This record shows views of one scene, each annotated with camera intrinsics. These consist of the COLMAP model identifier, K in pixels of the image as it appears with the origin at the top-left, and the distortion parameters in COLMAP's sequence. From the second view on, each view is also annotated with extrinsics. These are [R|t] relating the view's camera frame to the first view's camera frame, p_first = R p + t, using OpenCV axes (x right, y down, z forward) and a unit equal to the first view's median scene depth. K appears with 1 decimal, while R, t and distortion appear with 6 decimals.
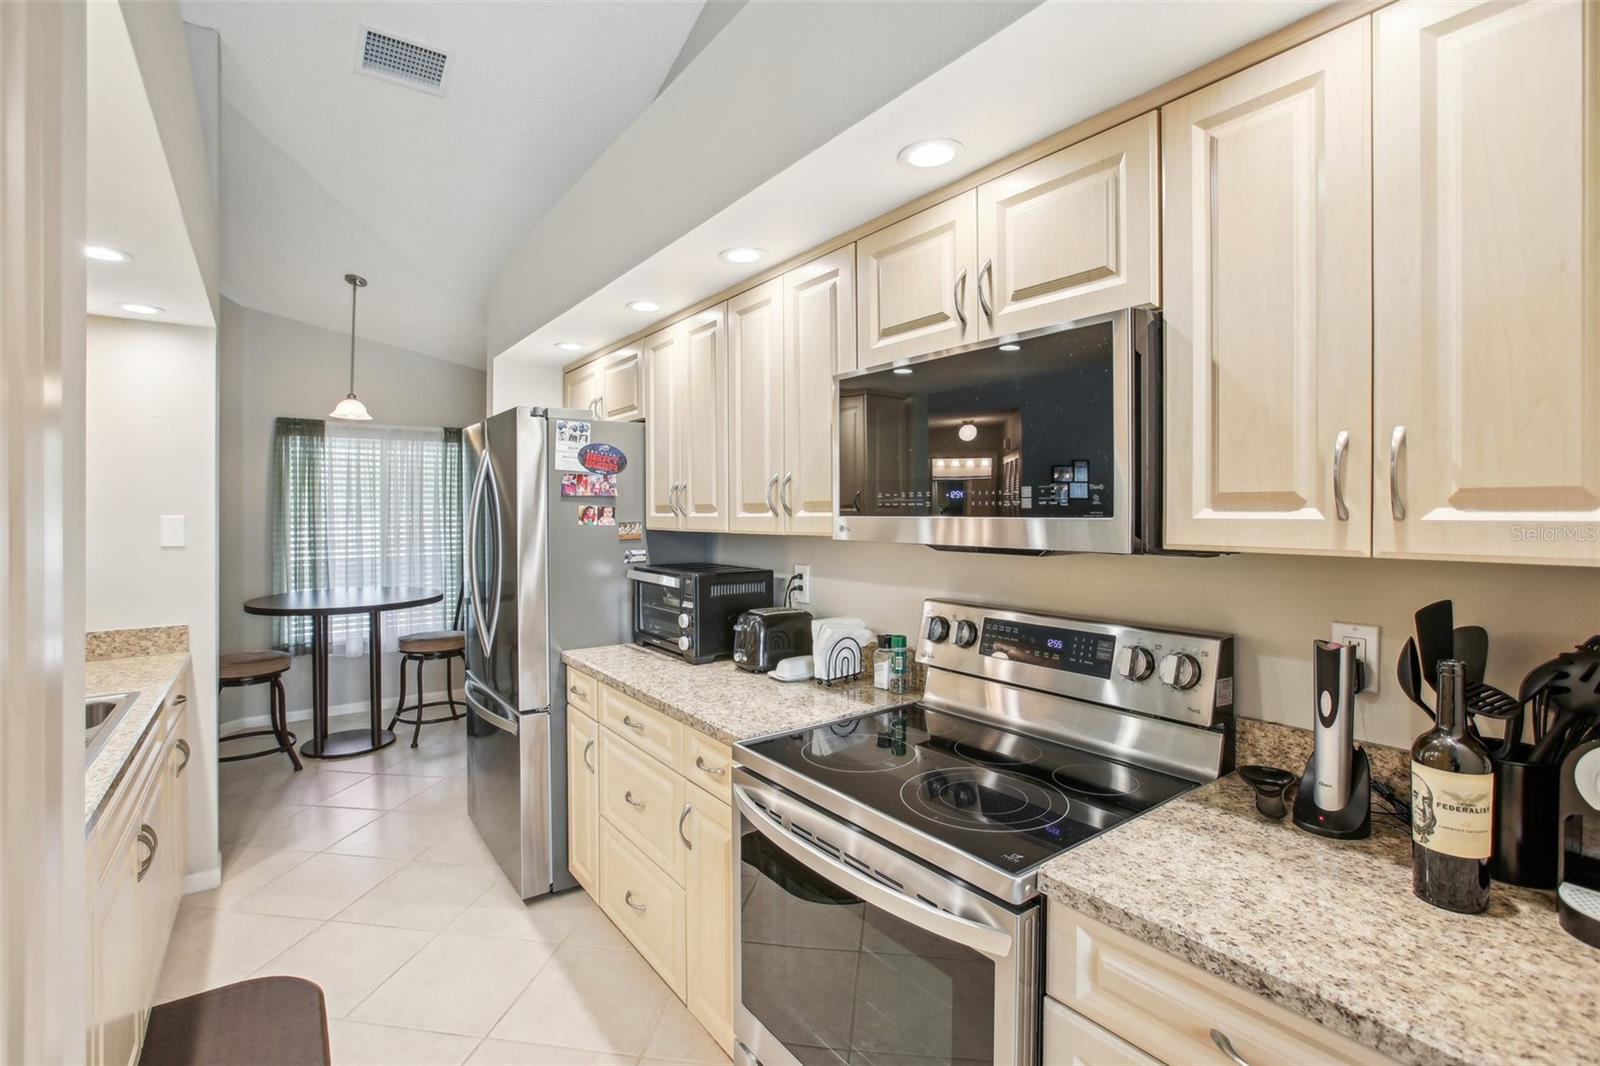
lens RADIAL K [[732.3, 0, 789.9], [0, 732.3, 520.6], [0, 0, 1]] dist [-0.051167, 0.019591]
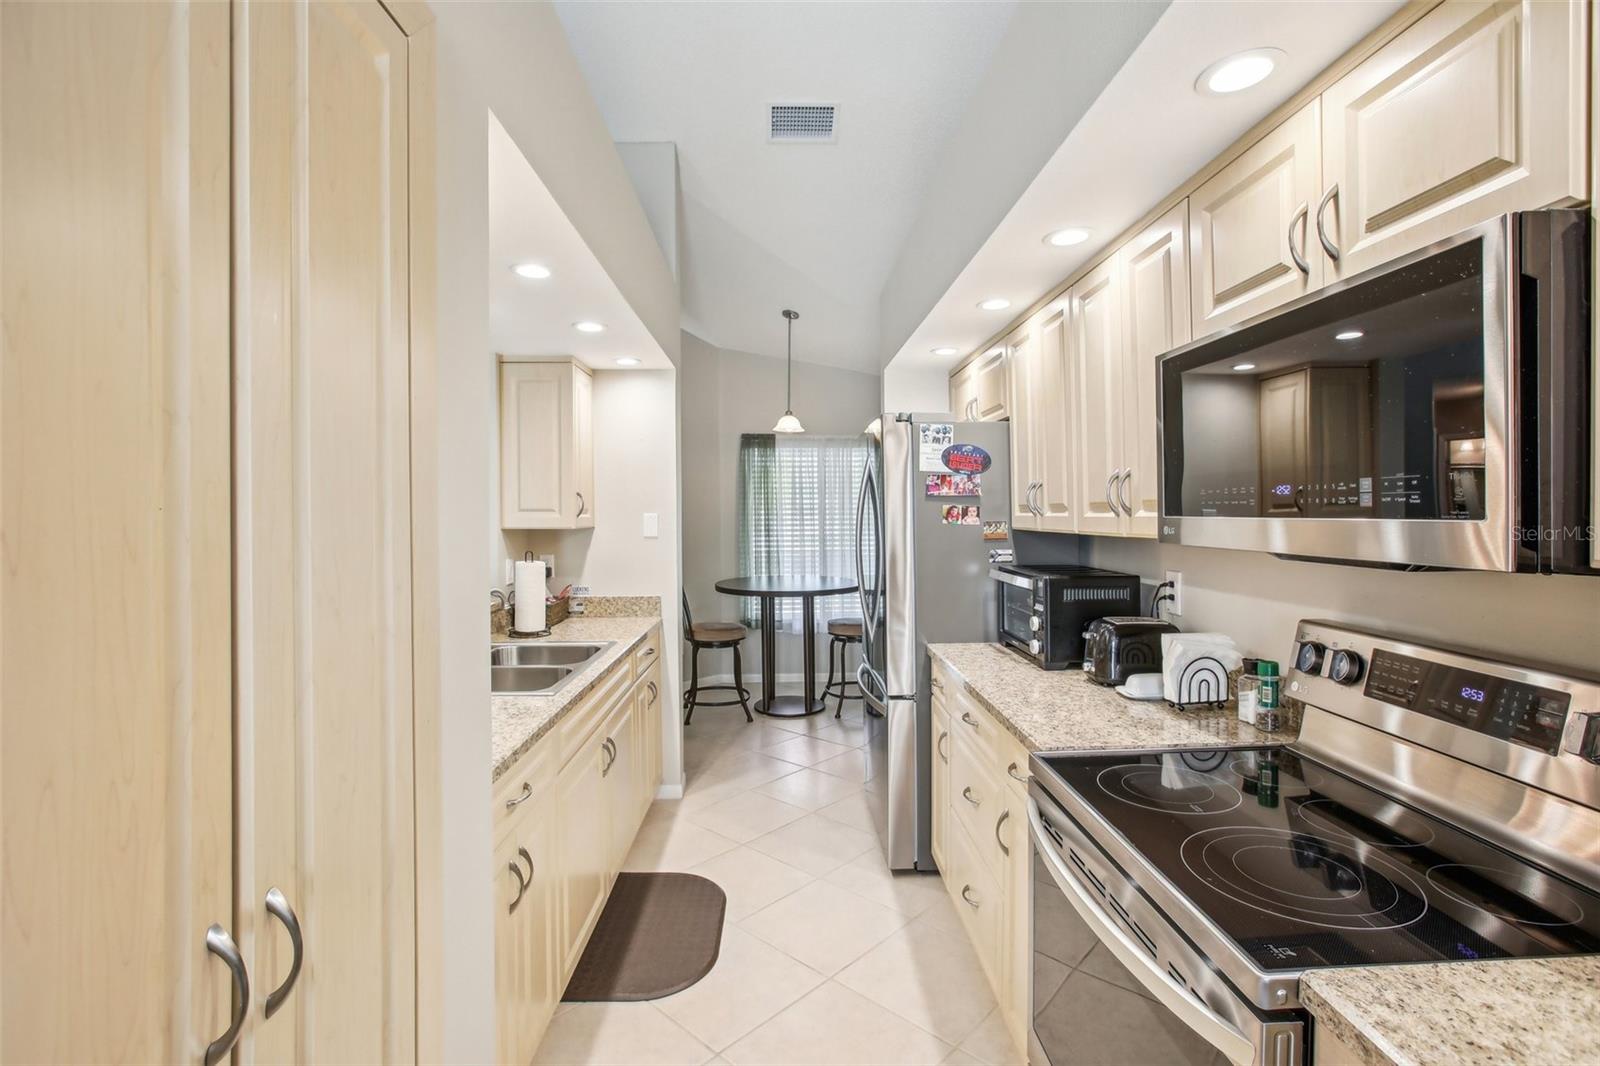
lens RADIAL K [[729.7, 0, 801.3], [0, 729.7, 524.1], [0, 0, 1]] dist [-0.051927, 0.022572]
pose [[0.830586, 0.010133, -0.556798, 0.136520], [-0.006876, 0.999945, 0.007941, -0.000322], [0.556847, -0.002767, 0.830610, 0.030300]]
